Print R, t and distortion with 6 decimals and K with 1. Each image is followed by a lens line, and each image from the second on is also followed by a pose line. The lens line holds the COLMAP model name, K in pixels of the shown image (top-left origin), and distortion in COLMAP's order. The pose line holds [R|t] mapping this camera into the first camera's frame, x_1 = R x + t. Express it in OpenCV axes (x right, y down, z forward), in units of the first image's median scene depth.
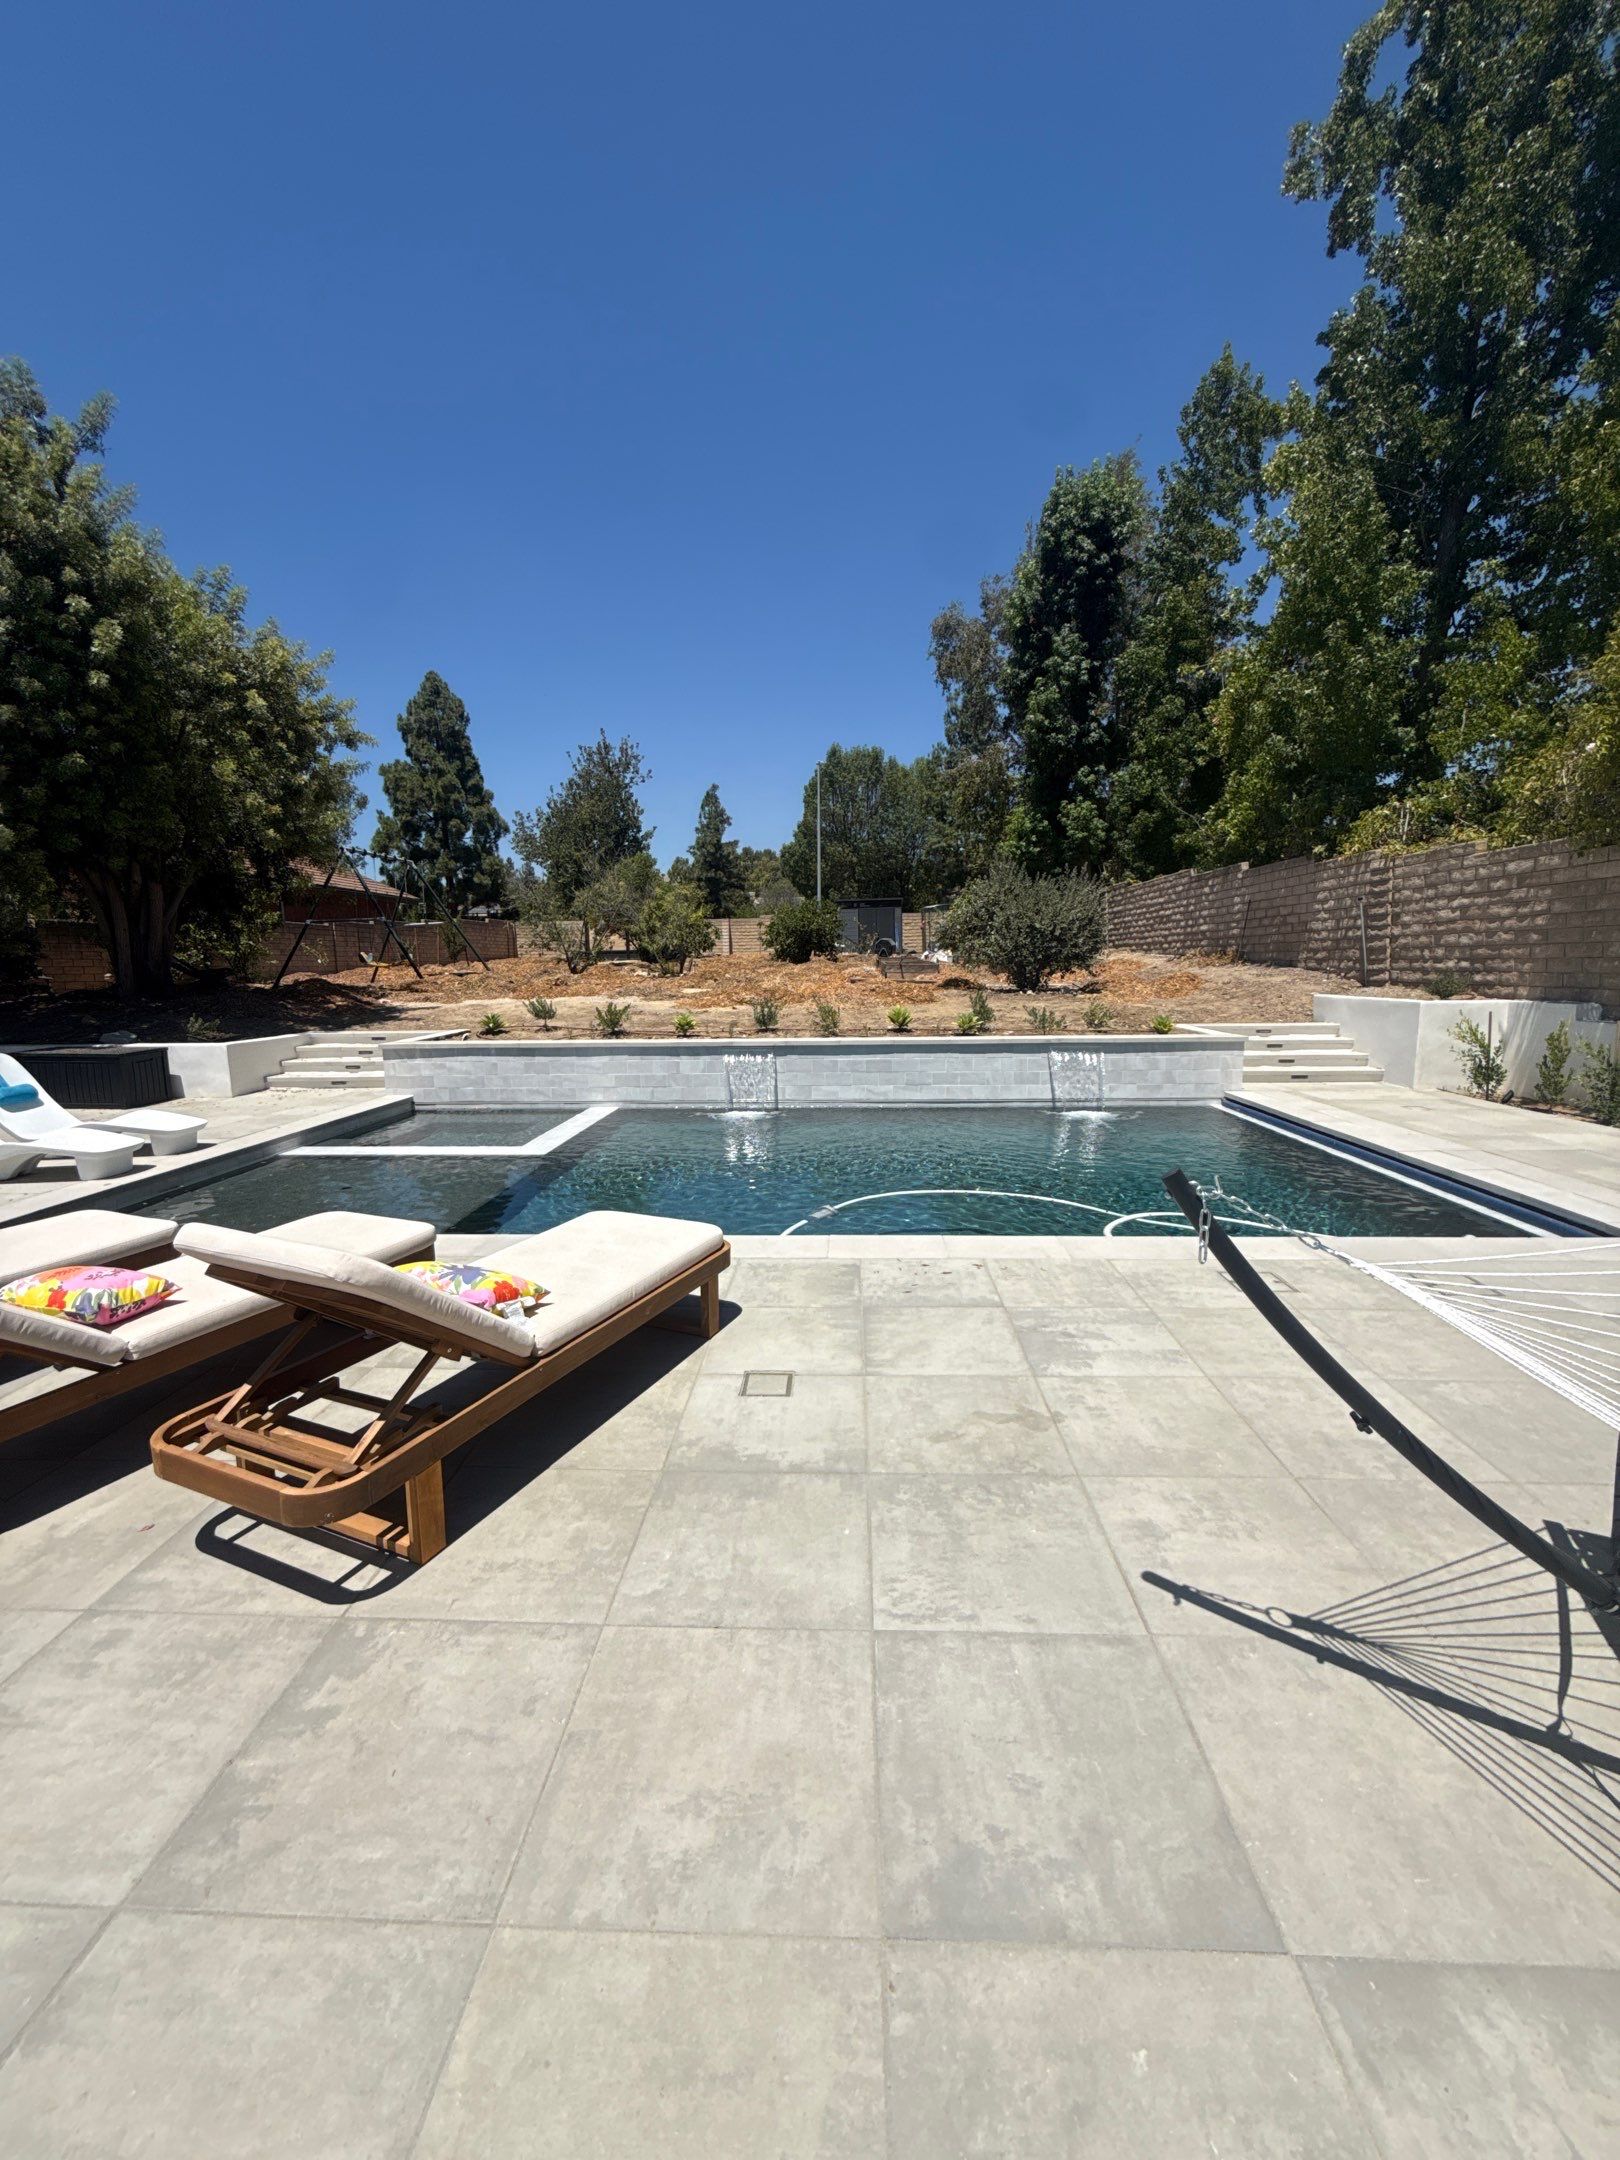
lens RADIAL K [[860.6, 0, 810.0], [0, 860.6, 1080.0], [0, 0, 1]] dist [-0.002248, 0.000084]
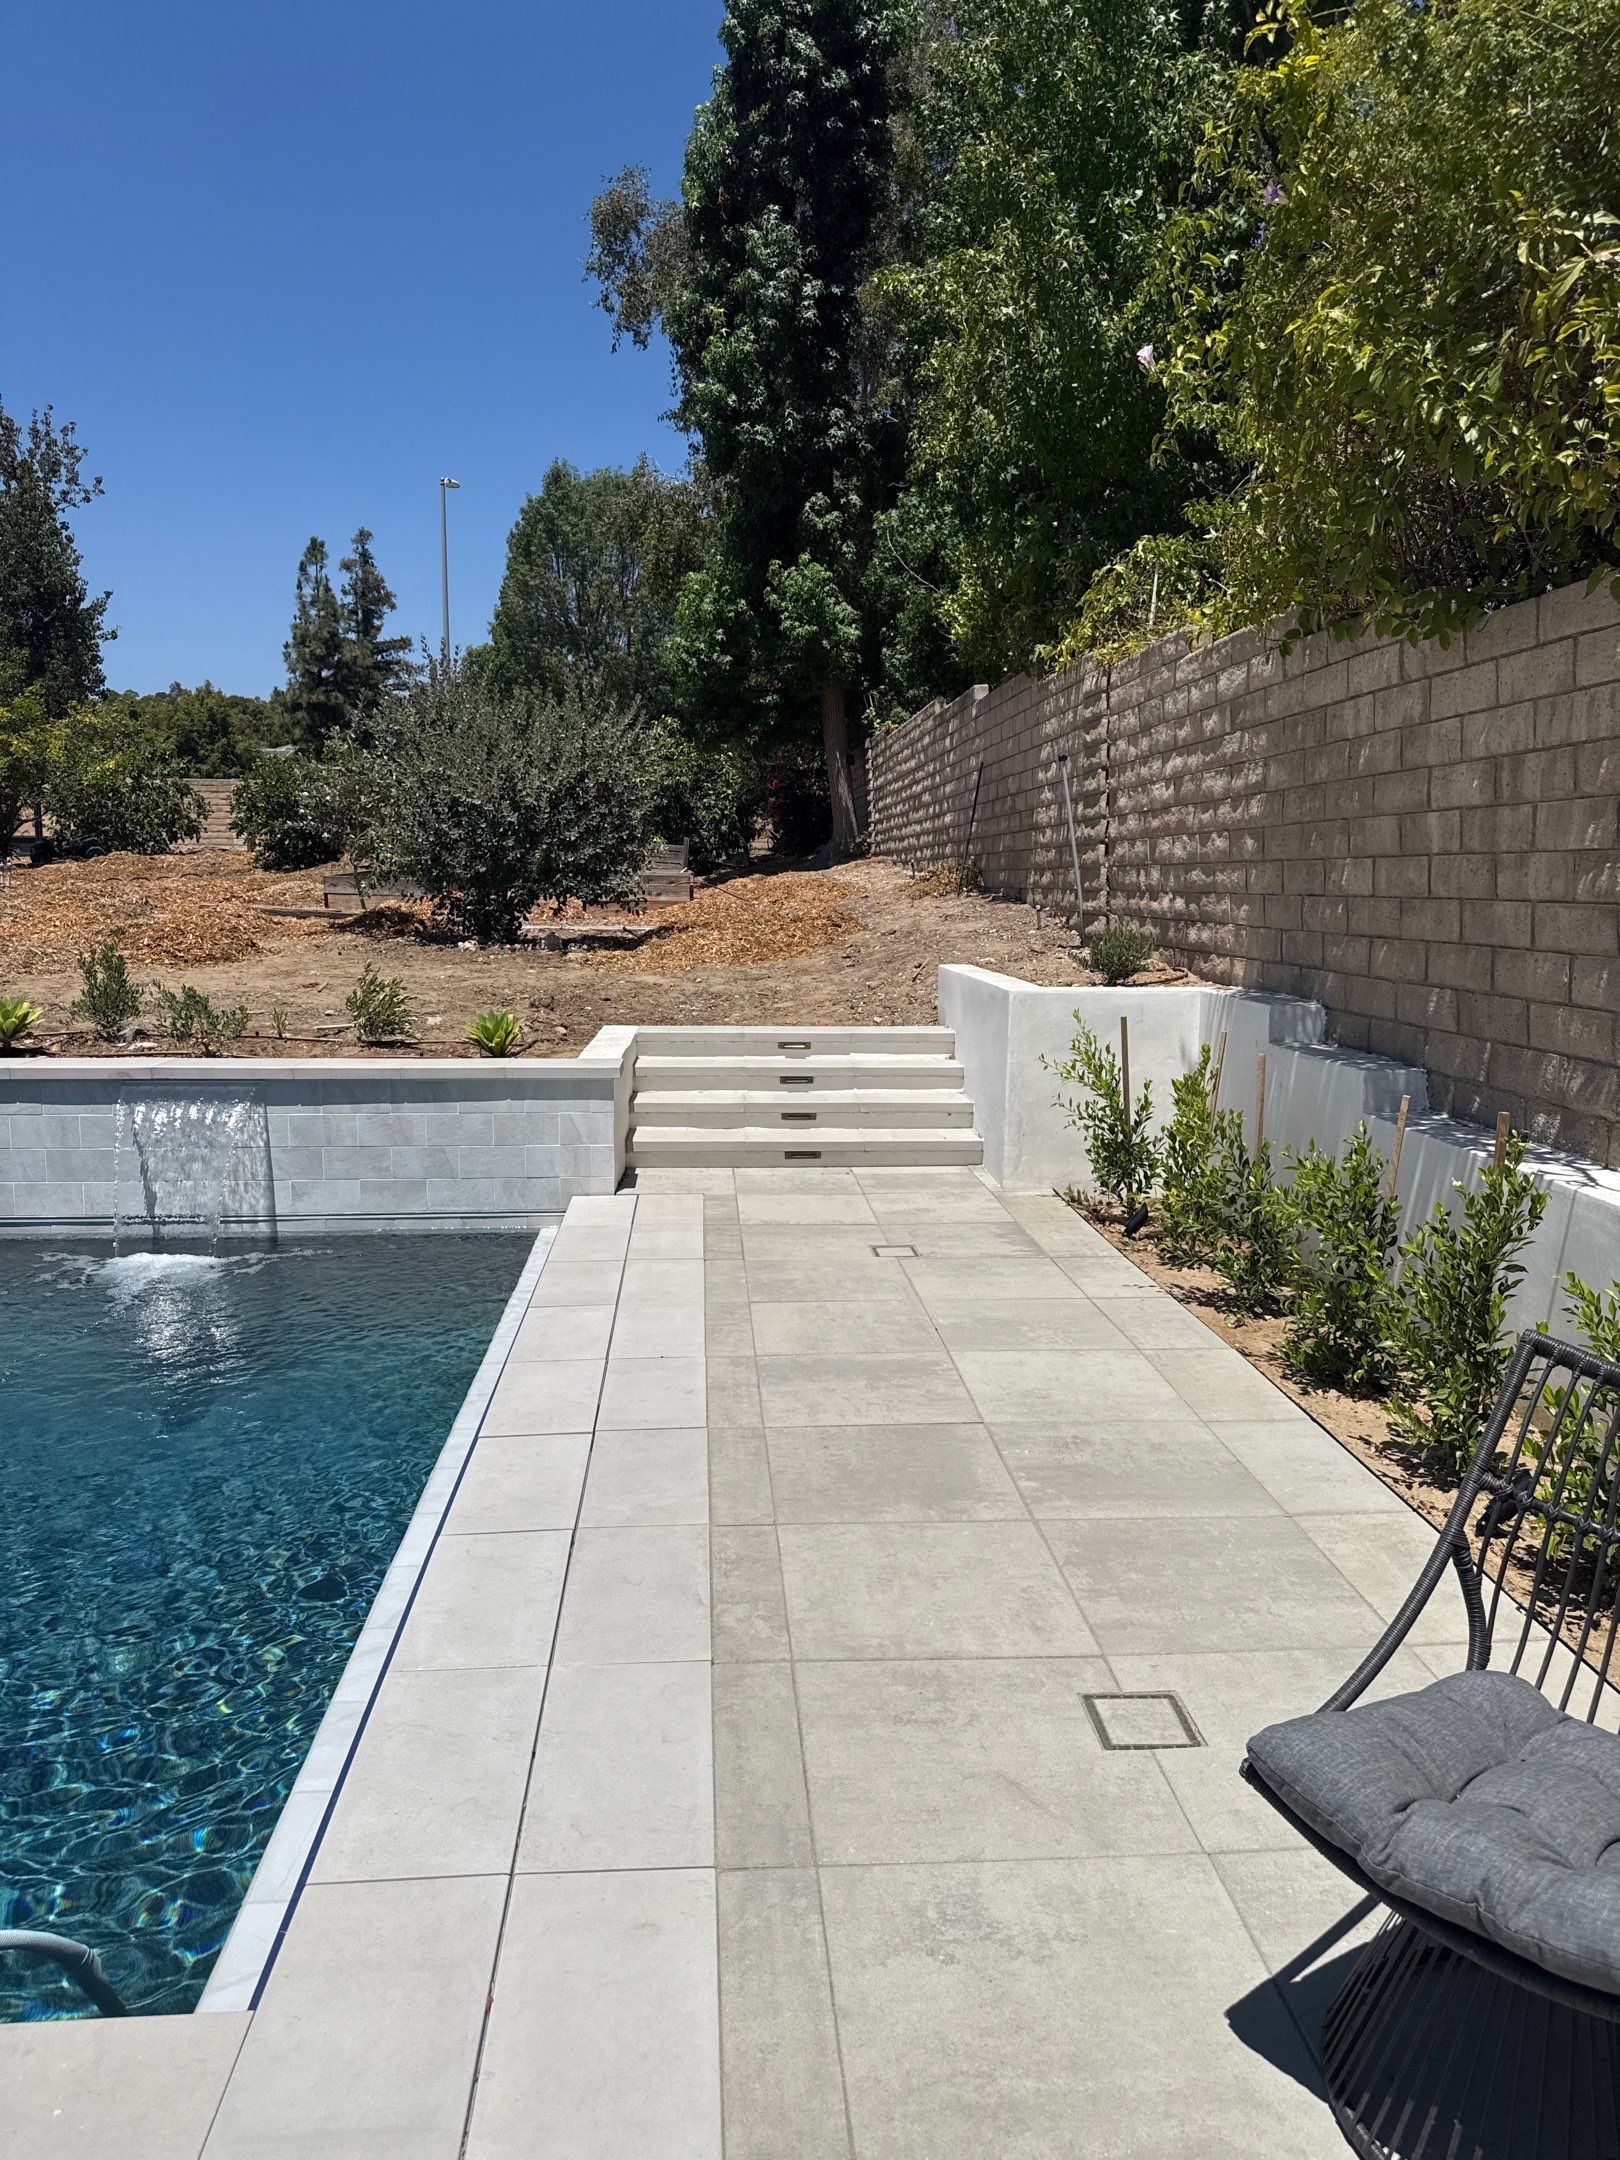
lens RADIAL K [[1511.6, 0, 815.8], [0, 1511.6, 1098.0], [0, 0, 1]] dist [0.074858, -0.116730]
pose [[0.992072, 0.004310, 0.125601, 0.455764], [-0.005694, 0.999927, 0.010661, -0.039070], [-0.125545, -0.011292, 0.992024, 0.225204]]
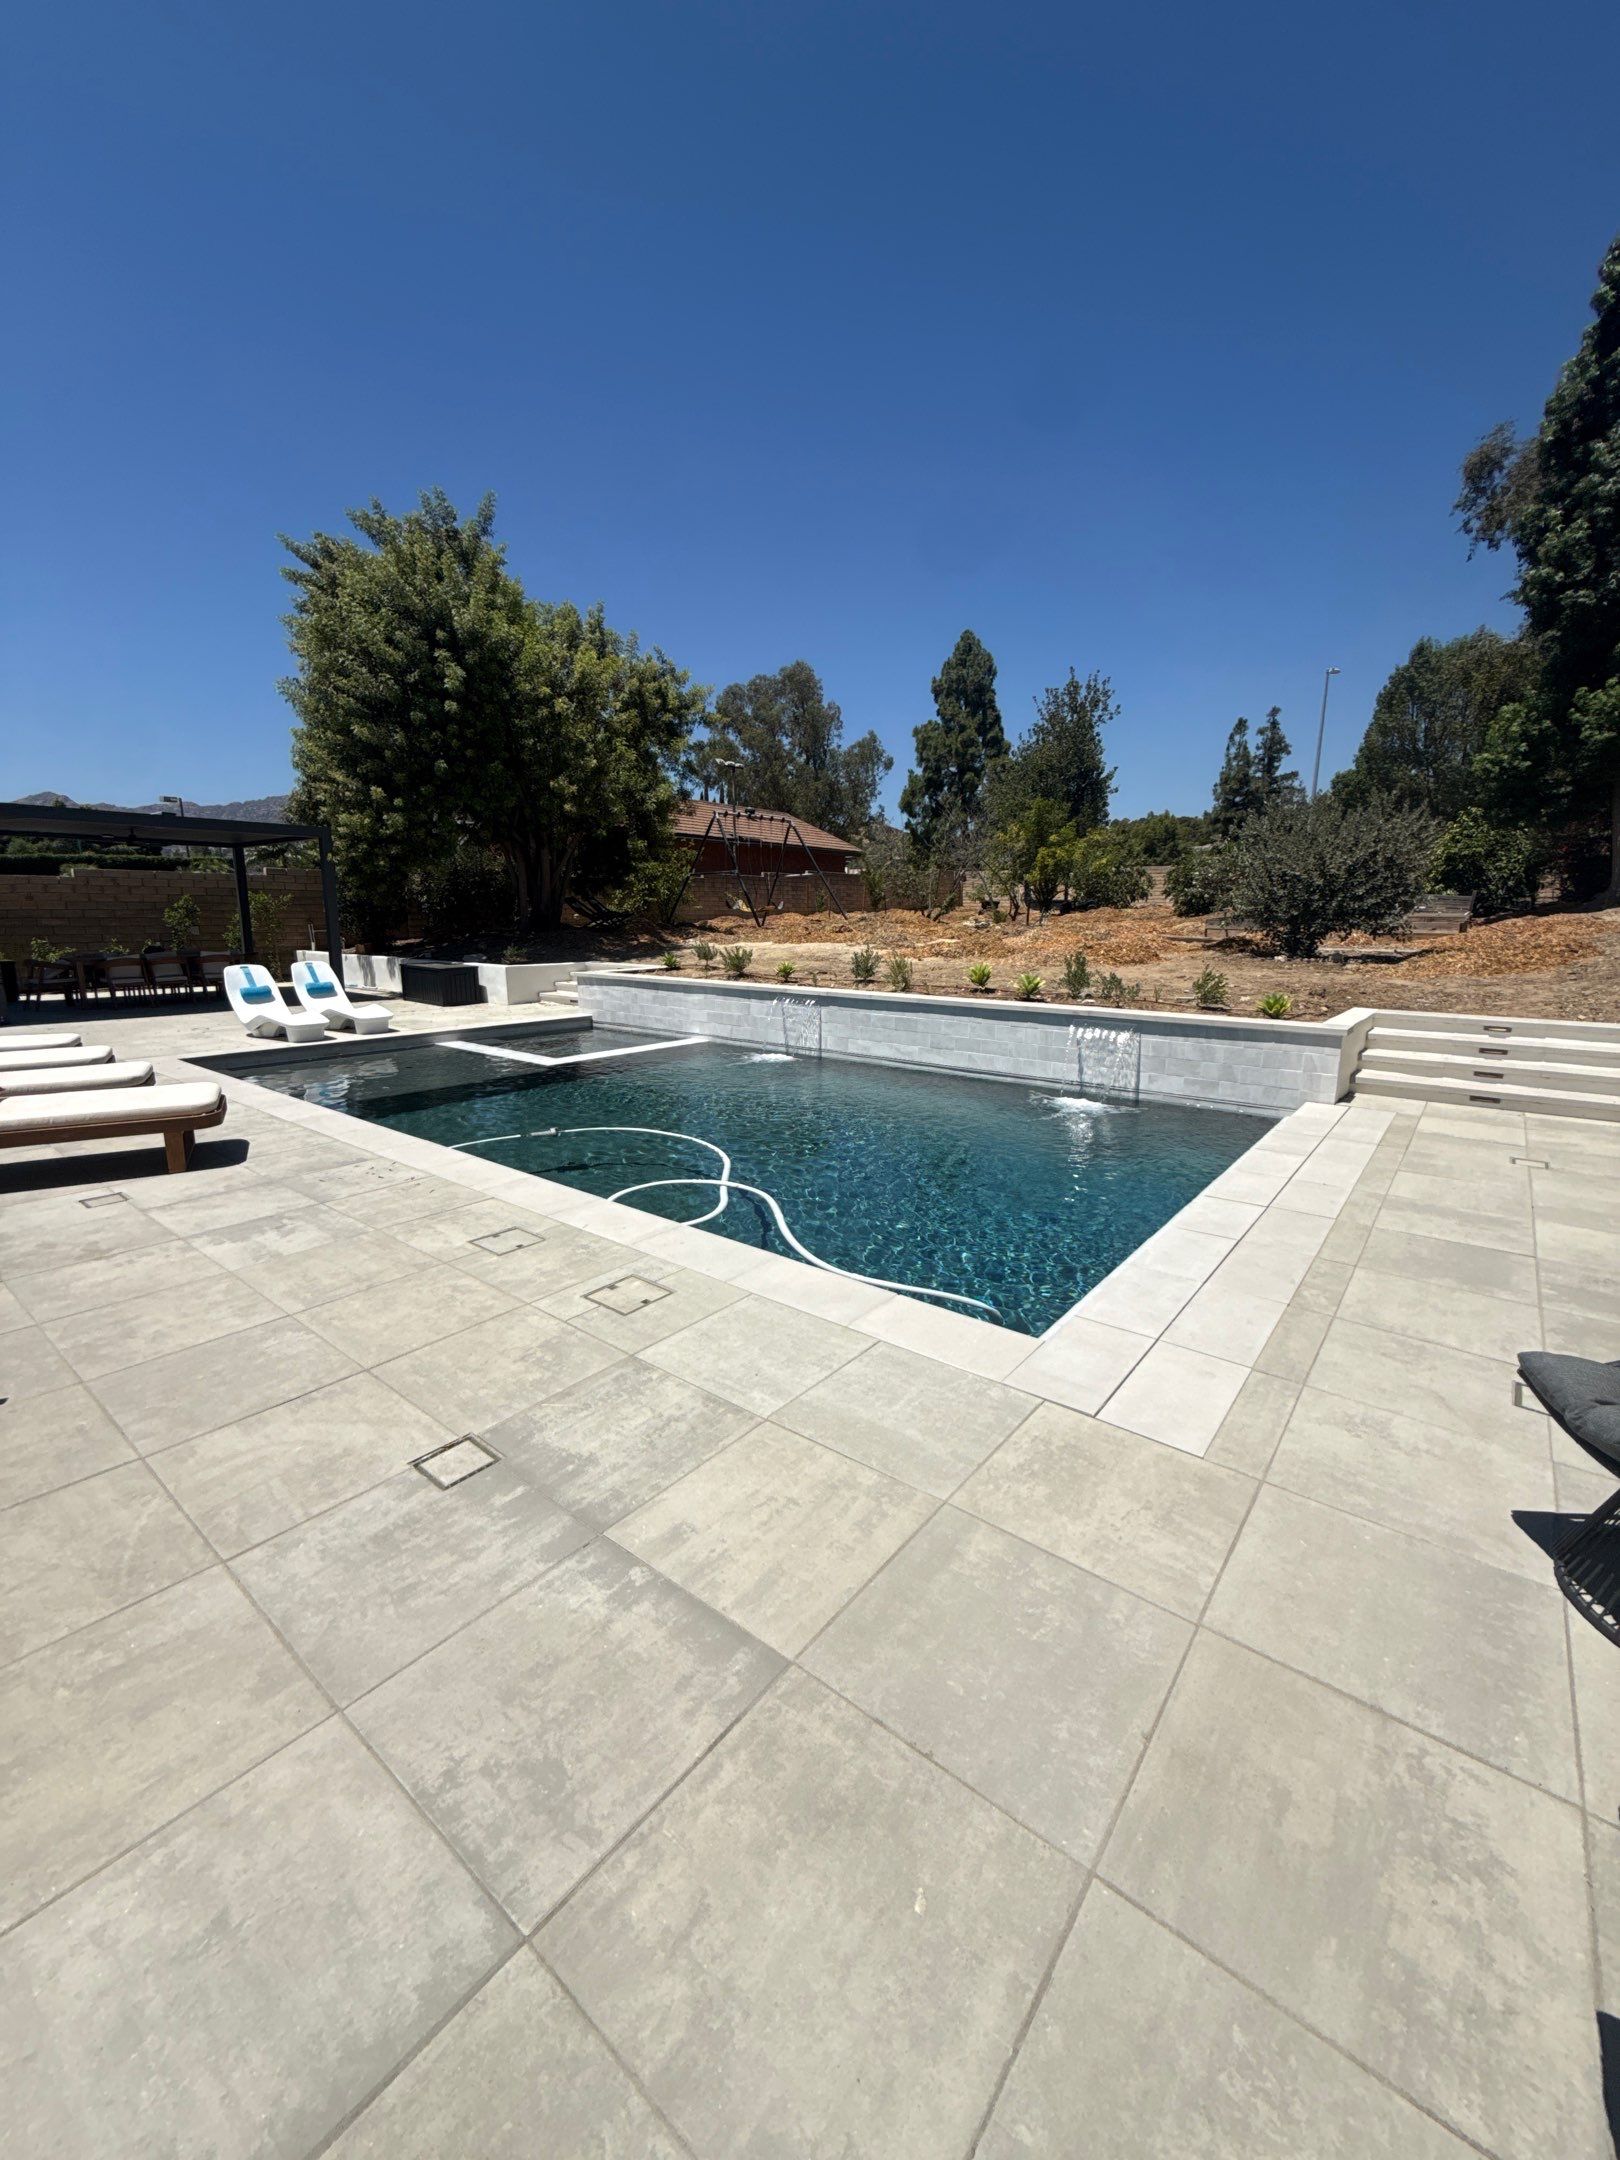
lens RADIAL K [[860.6, 0, 810.0], [0, 860.6, 1080.0], [0, 0, 1]] dist [-0.002248, 0.000084]
pose [[0.809420, 0.127885, -0.573136, 0.499998], [-0.094497, 0.991645, 0.087813, -0.026317], [0.579577, -0.016918, 0.814742, 0.146353]]
